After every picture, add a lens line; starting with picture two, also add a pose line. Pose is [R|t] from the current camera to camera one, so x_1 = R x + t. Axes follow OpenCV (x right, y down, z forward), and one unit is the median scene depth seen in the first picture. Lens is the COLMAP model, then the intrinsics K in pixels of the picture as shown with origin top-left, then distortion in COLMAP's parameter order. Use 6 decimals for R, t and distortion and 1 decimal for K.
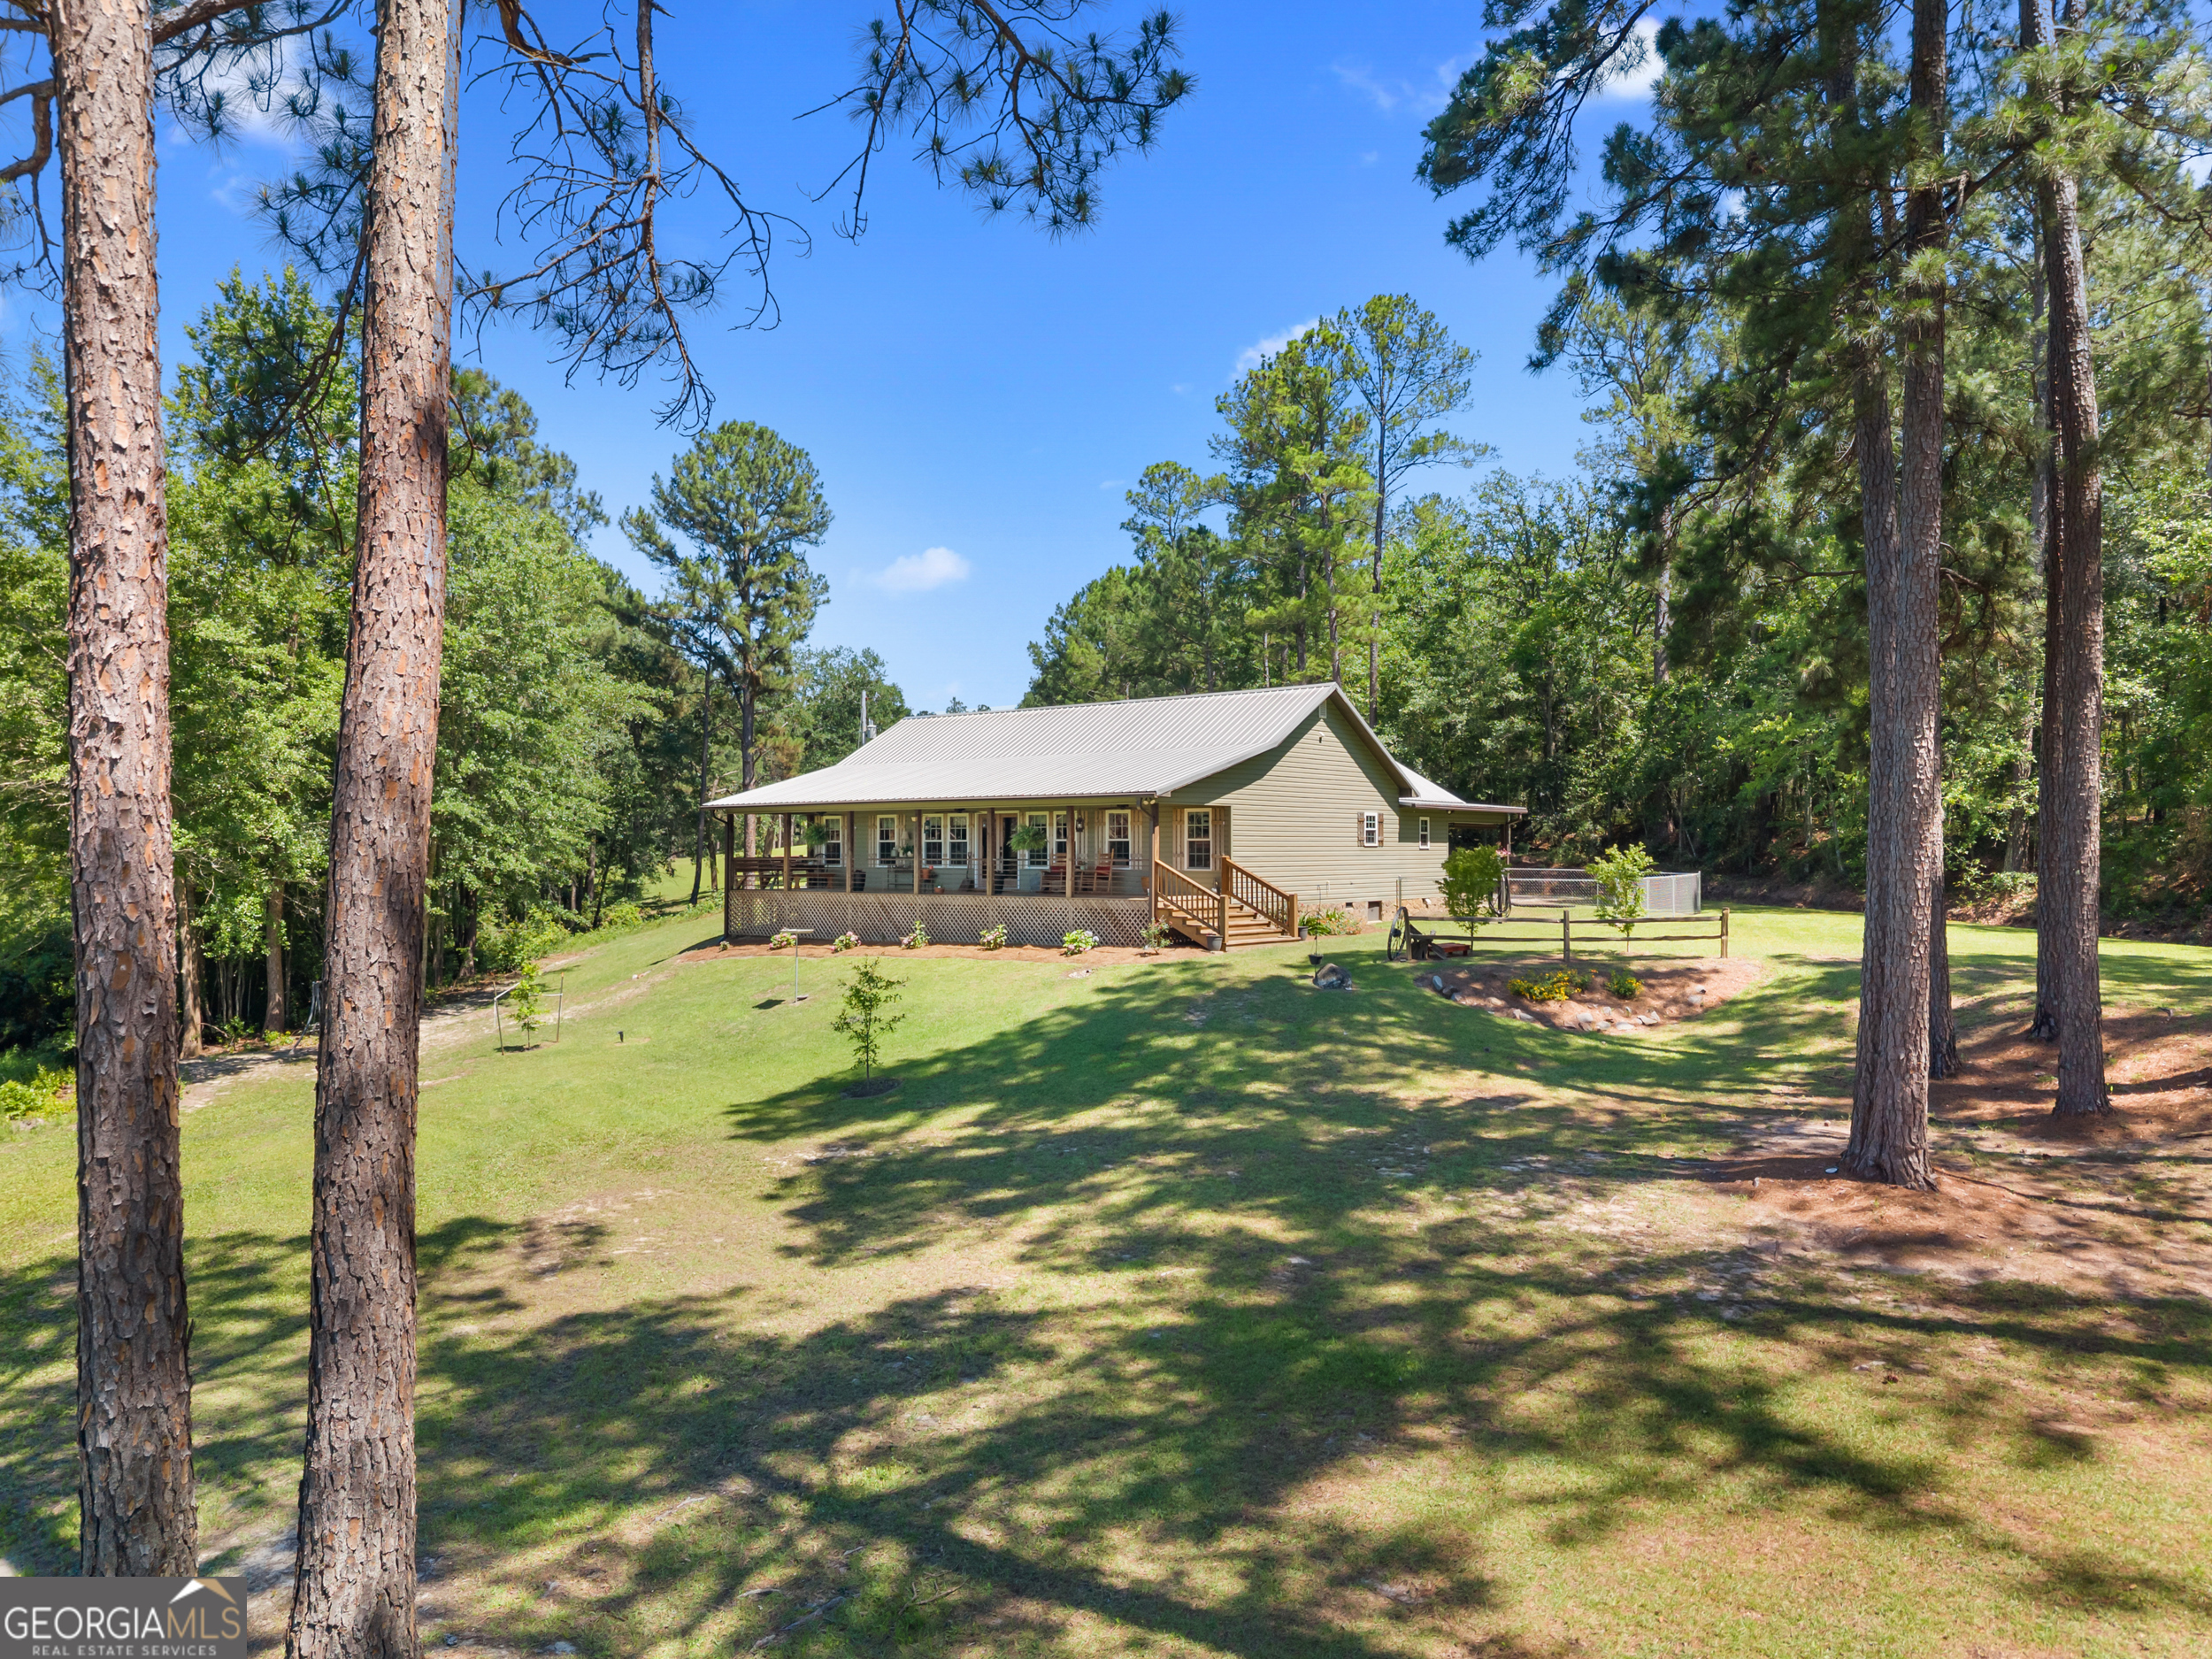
lens RADIAL K [[1534.4, 0, 1106.0], [0, 1534.4, 829.5], [0, 0, 1]] dist [-0.002802, -0.006289]
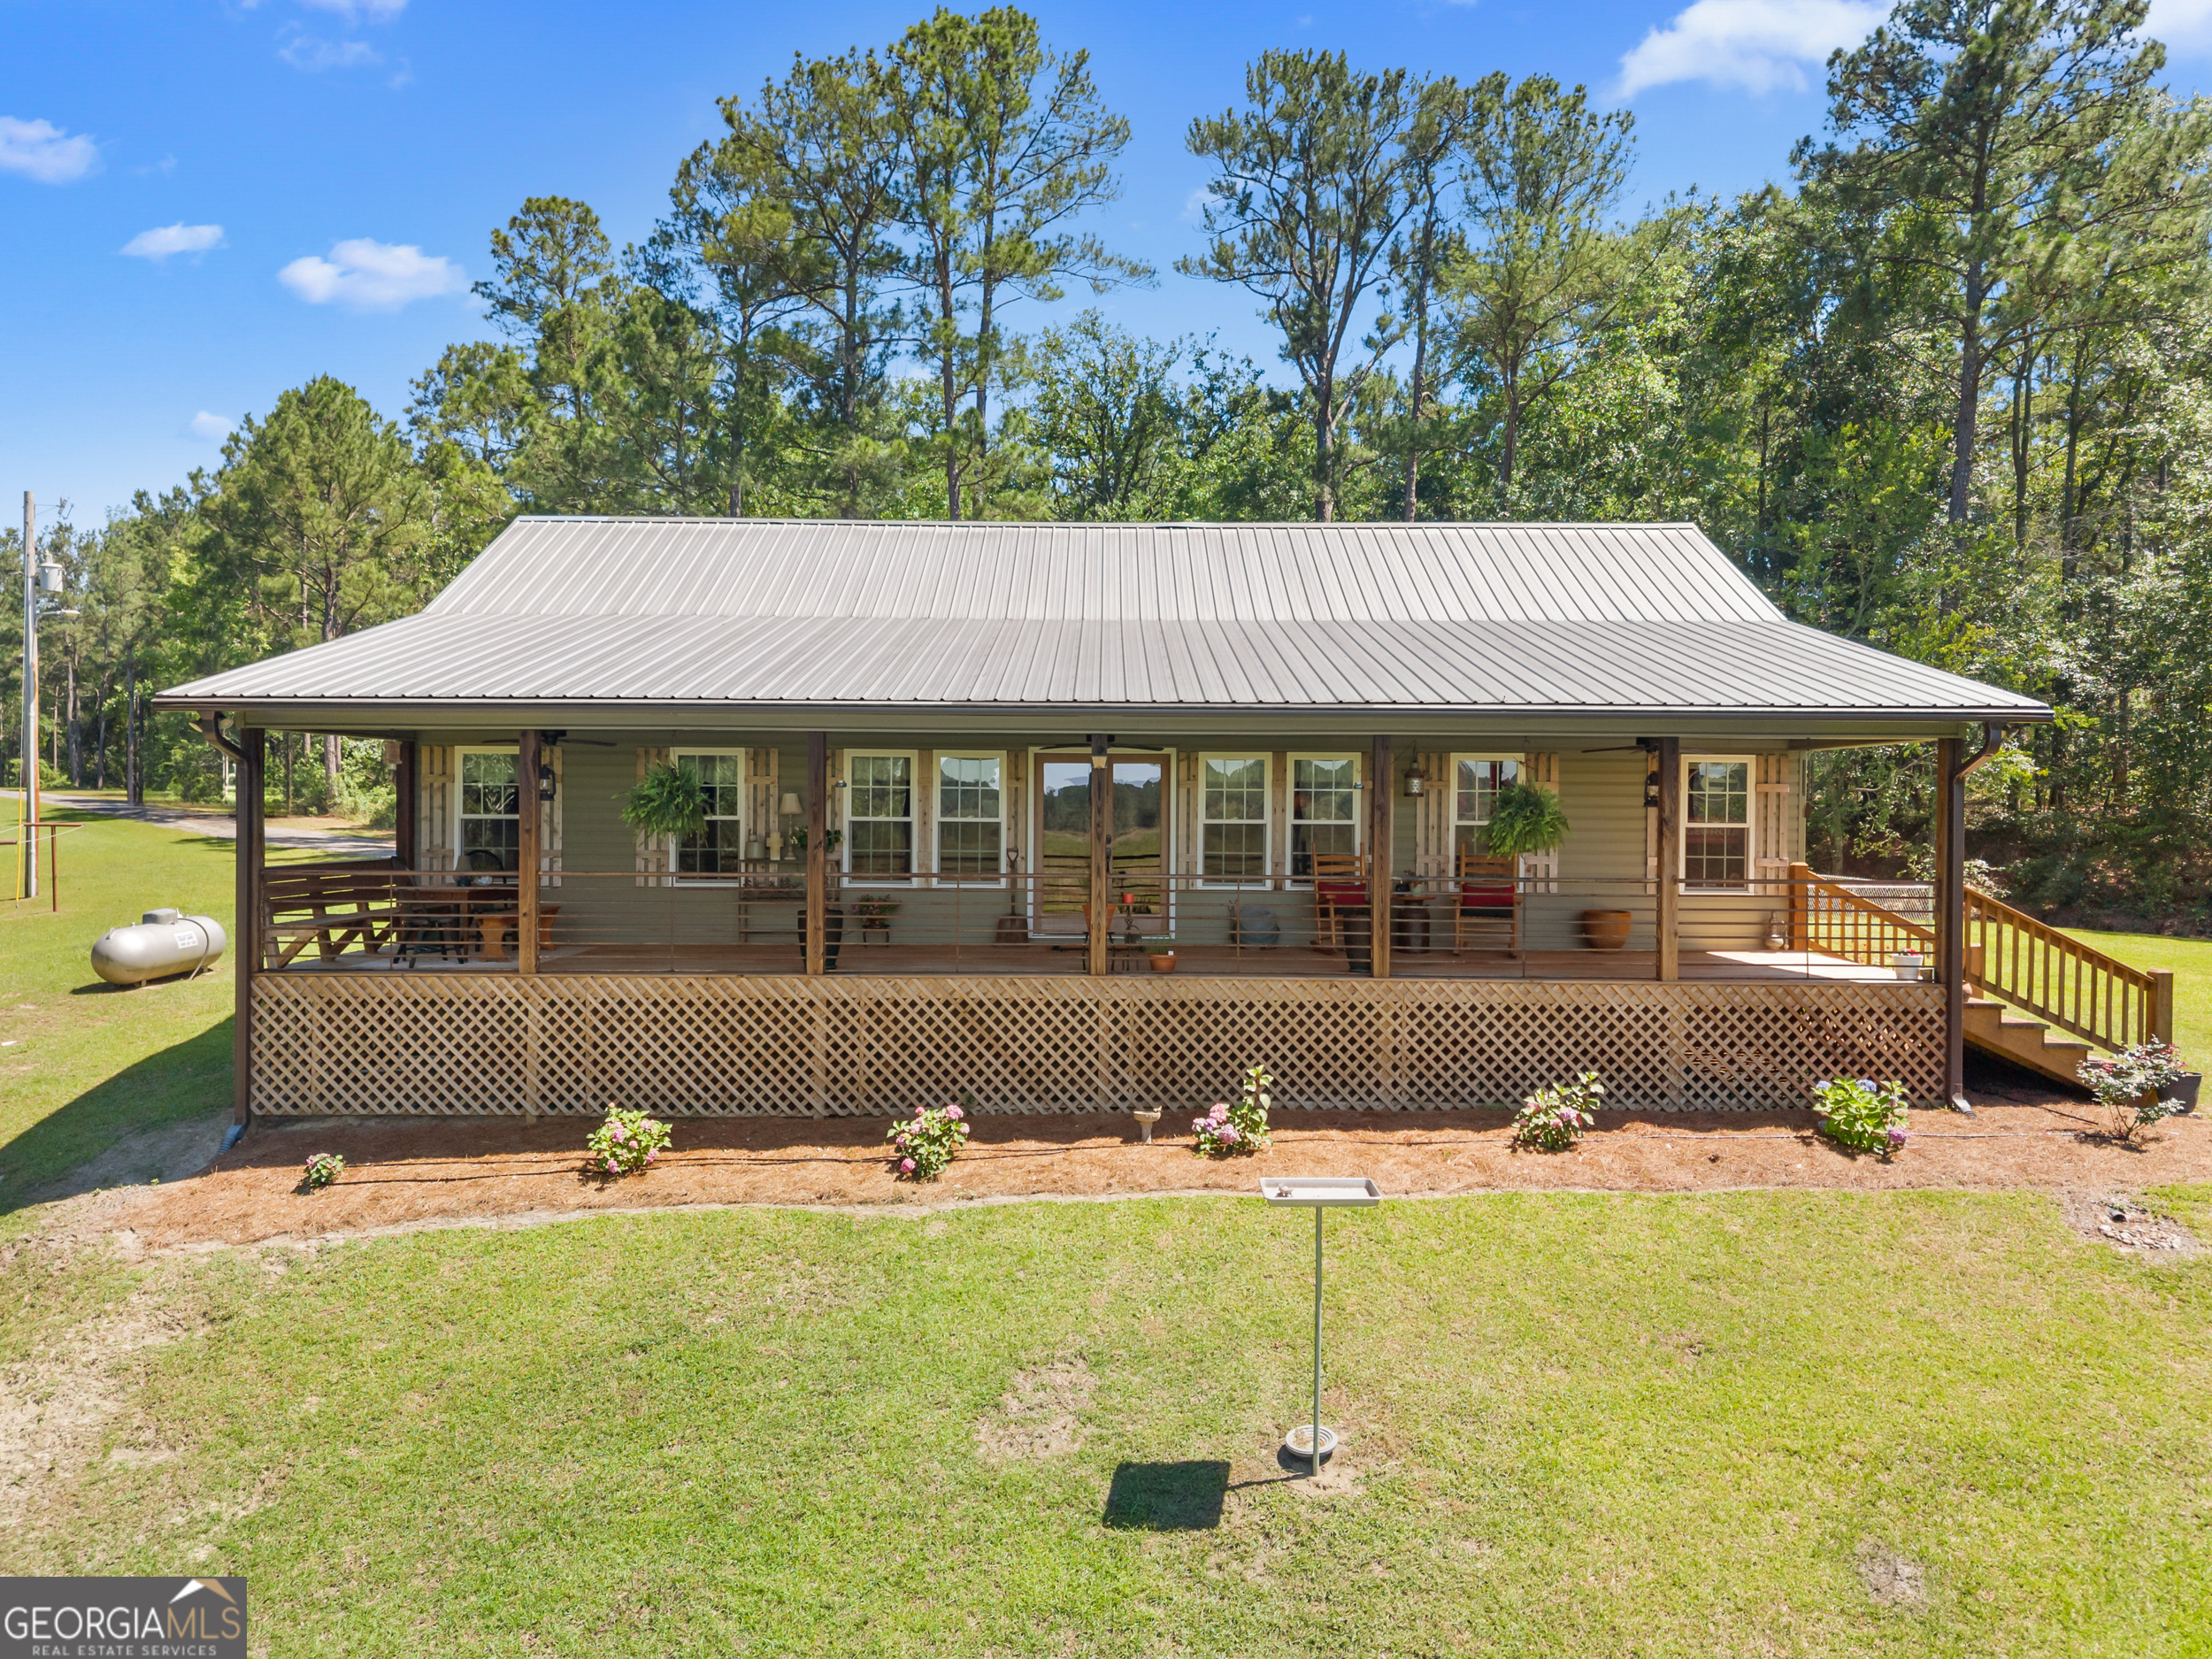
lens RADIAL K [[1534.4, 0, 1106.0], [0, 1534.4, 829.5], [0, 0, 1]] dist [-0.002802, -0.006289]
pose [[0.785411, -0.001201, 0.618974, -0.306727], [-0.015495, 0.999647, 0.021600, 0.000827], [-0.618781, -0.026556, 0.785114, 0.663184]]
